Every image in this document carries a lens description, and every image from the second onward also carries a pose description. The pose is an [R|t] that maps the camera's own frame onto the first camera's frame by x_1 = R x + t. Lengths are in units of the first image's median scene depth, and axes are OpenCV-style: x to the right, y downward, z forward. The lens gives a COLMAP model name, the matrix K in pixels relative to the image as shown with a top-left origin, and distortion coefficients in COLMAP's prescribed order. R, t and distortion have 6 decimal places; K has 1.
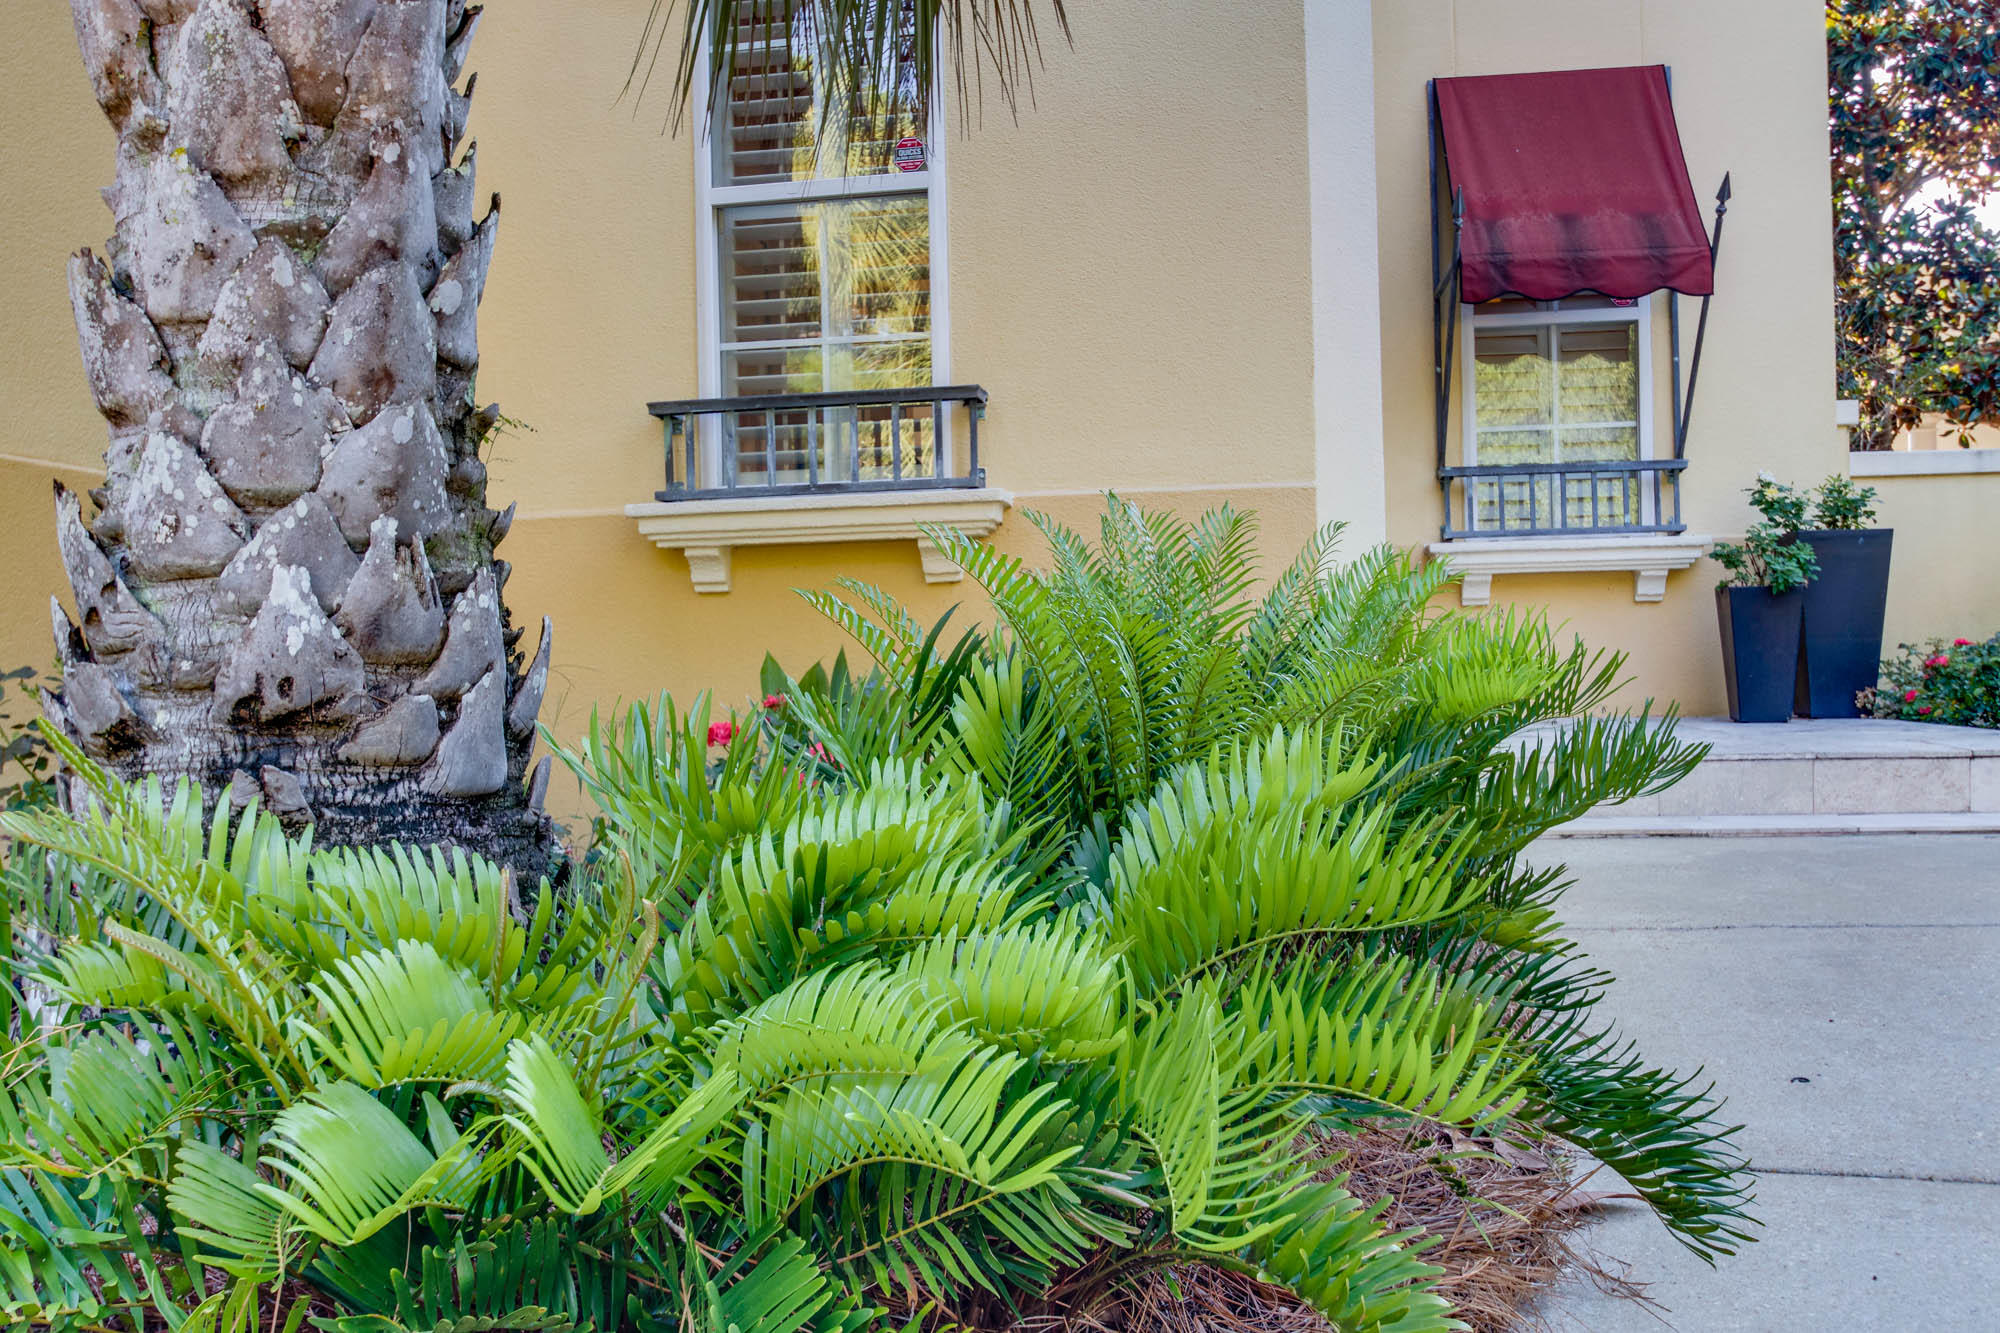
lens RADIAL K [[1729.1, 0, 1000.0], [0, 1729.1, 666.5], [0, 0, 1]] dist [-0.003982, 0.001259]
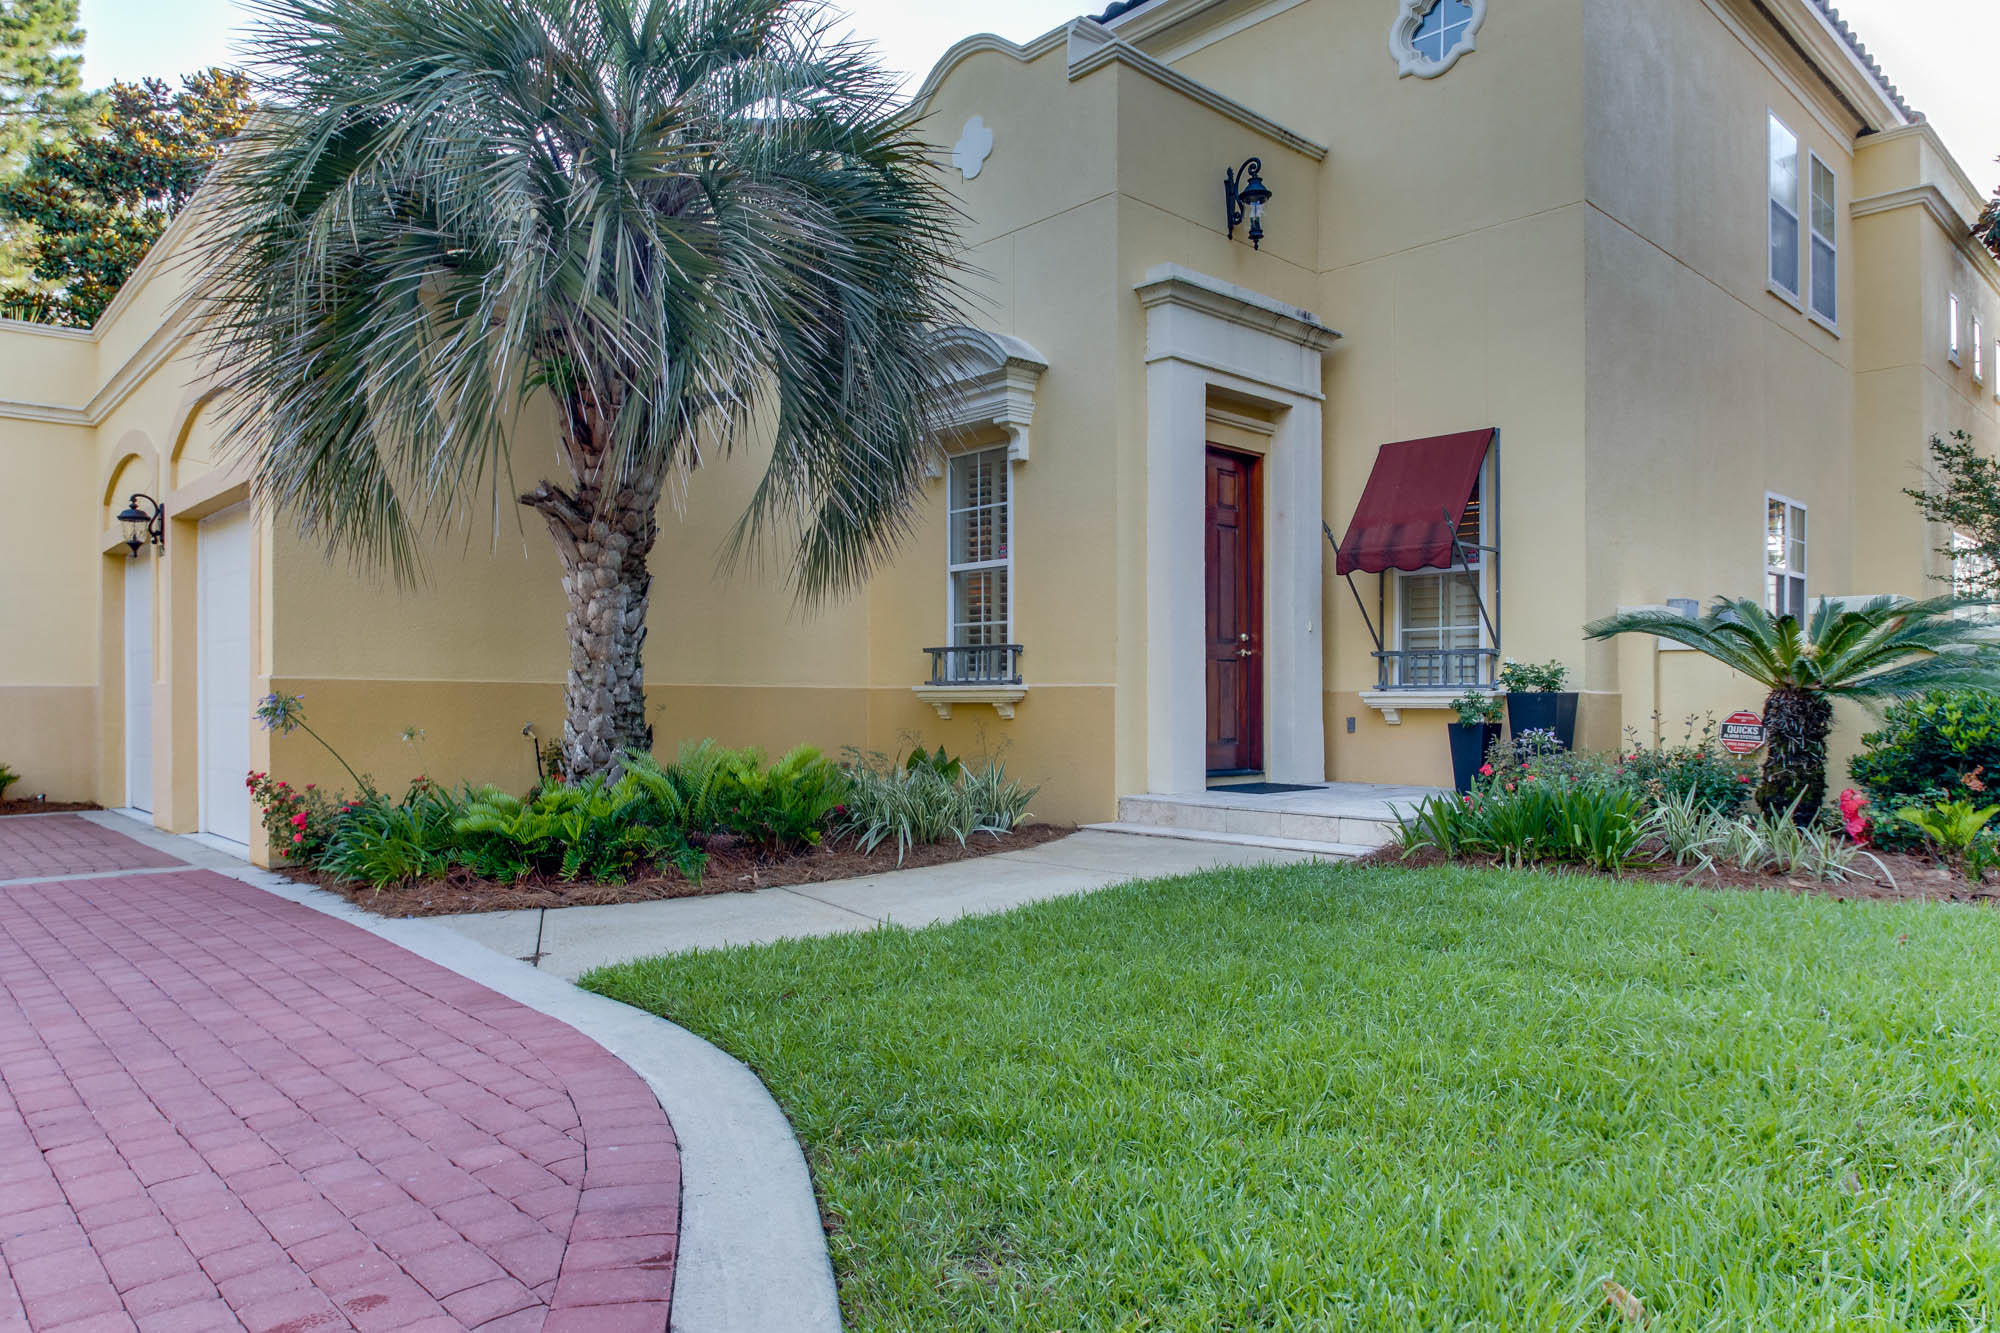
lens RADIAL K [[1283.8, 0, 1000.0], [0, 1283.8, 666.5], [0, 0, 1]] dist [-0.003048, -0.000522]
pose [[0.772484, 0.006912, -0.634997, 1.139204], [-0.021340, 0.999659, -0.015080, -0.096785], [0.634676, 0.025200, 0.772368, -0.466518]]
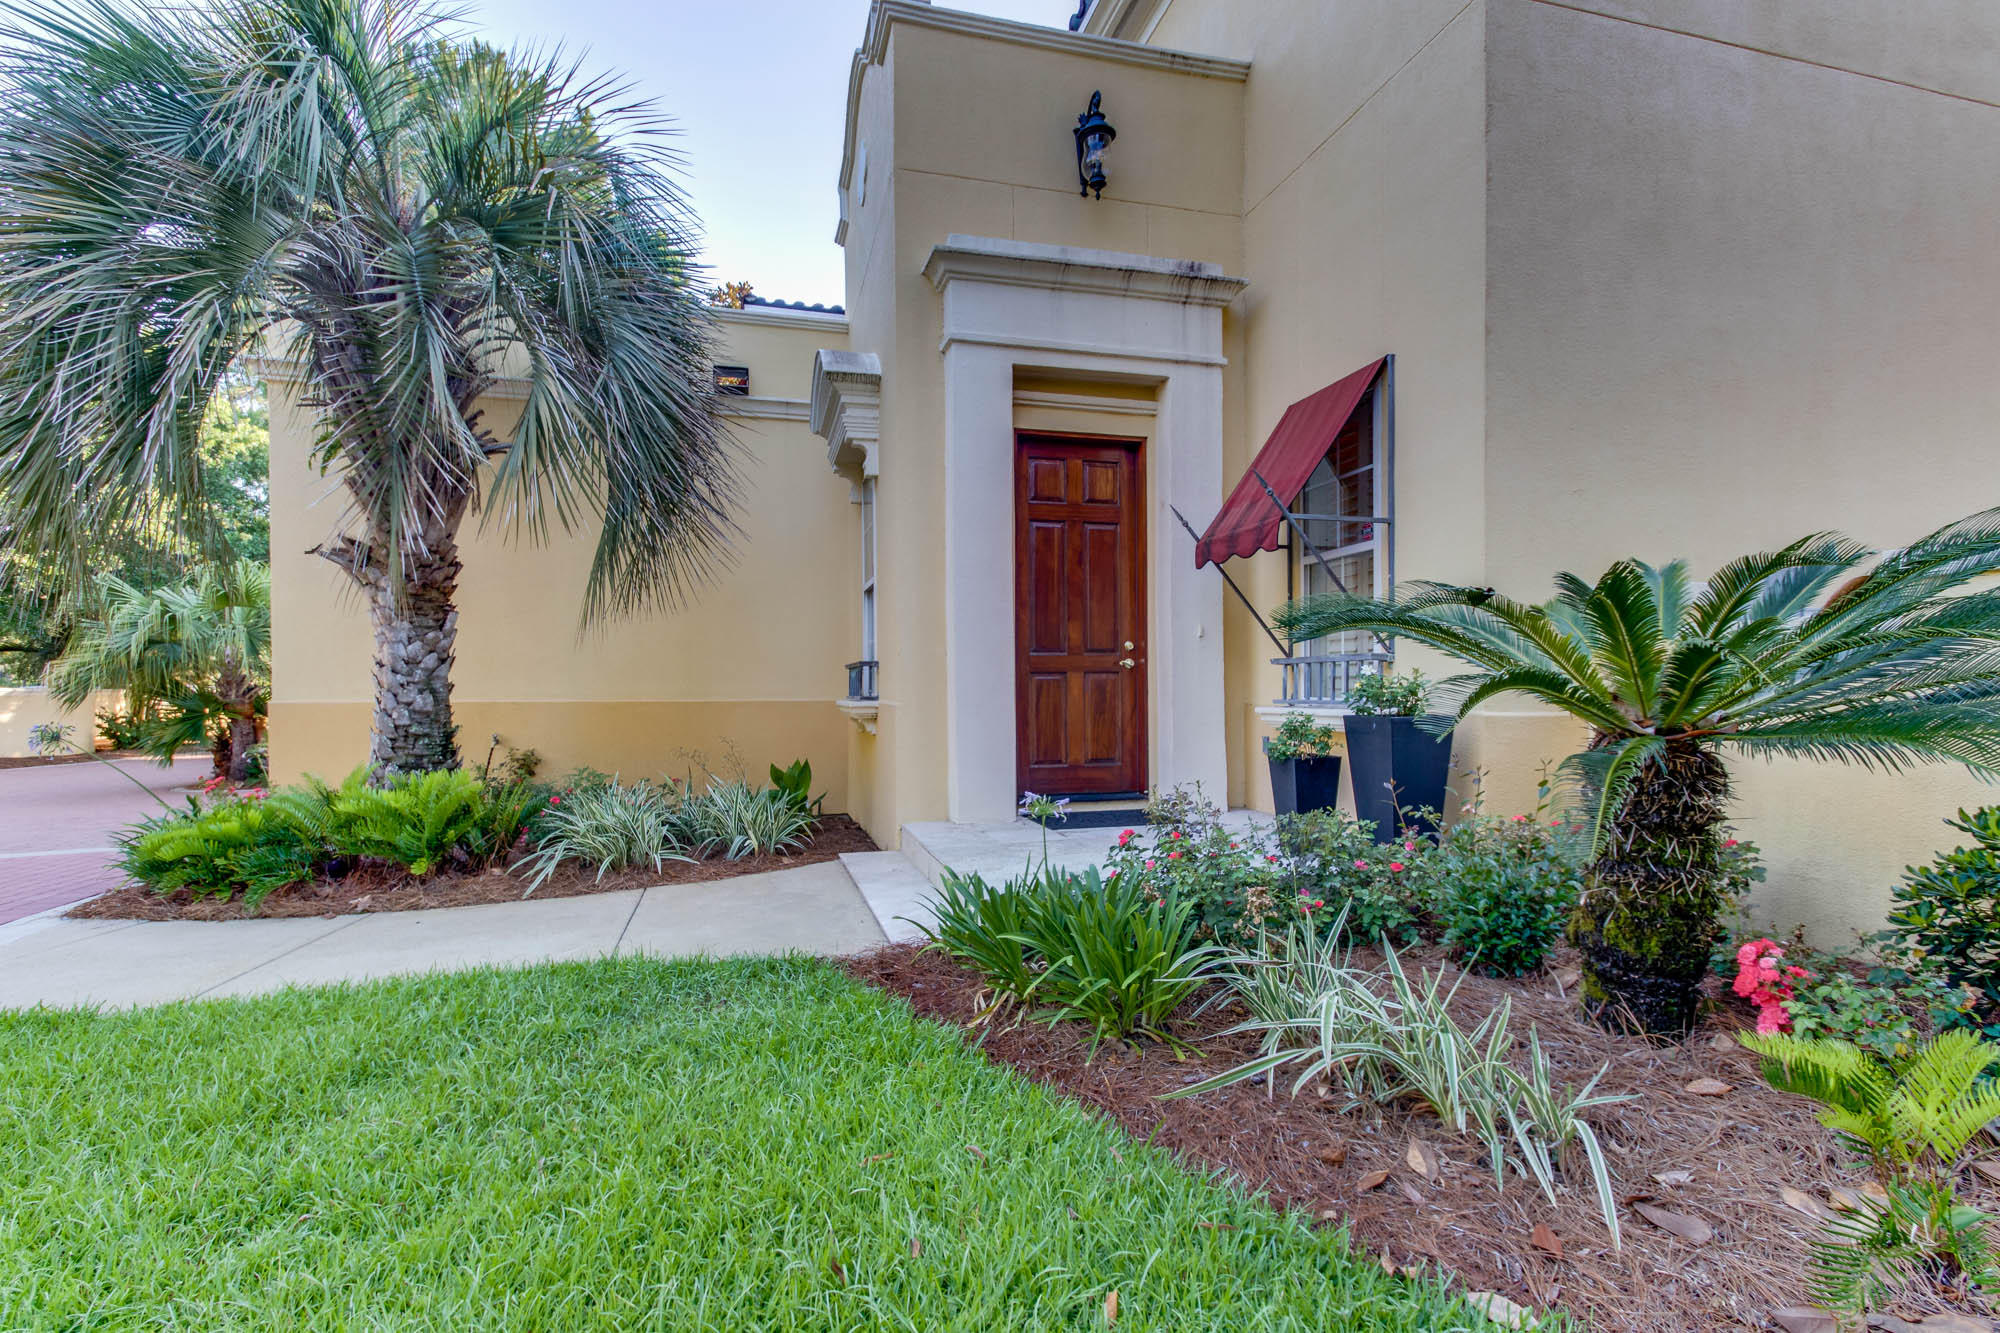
lens RADIAL K [[898.8, 0, 990.8], [0, 898.8, 686.0], [0, 0, 1]] dist [0.037421, -0.019509]
pose [[0.381649, 0.016737, -0.924156, 1.254761], [-0.005958, 0.999860, 0.015648, -0.141172], [0.924288, -0.000465, 0.381696, 0.618798]]
